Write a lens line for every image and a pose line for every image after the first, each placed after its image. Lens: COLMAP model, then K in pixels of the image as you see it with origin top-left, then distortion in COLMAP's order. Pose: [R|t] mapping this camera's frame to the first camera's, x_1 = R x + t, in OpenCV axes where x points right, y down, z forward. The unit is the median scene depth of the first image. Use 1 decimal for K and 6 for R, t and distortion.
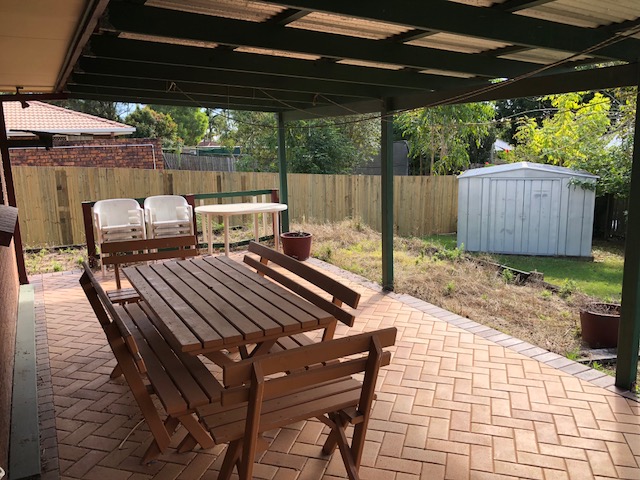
lens RADIAL K [[528.7, 0, 320.6], [0, 528.7, 240.6], [0, 0, 1]] dist [0.070726, -0.001550]
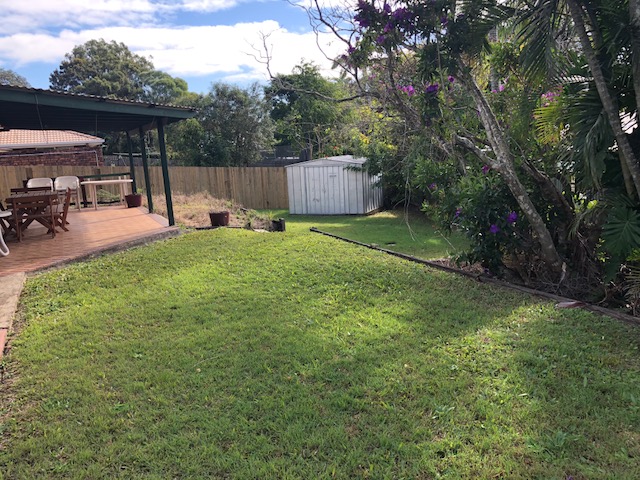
lens RADIAL K [[528.7, 0, 319.8], [0, 528.7, 238.9], [0, 0, 1]] dist [0.070726, -0.001550]
pose [[0.997967, -0.024045, -0.059023, 0.488825], [0.023452, 0.999668, -0.010712, 0.123190], [0.059261, 0.009306, 0.998199, -0.586565]]
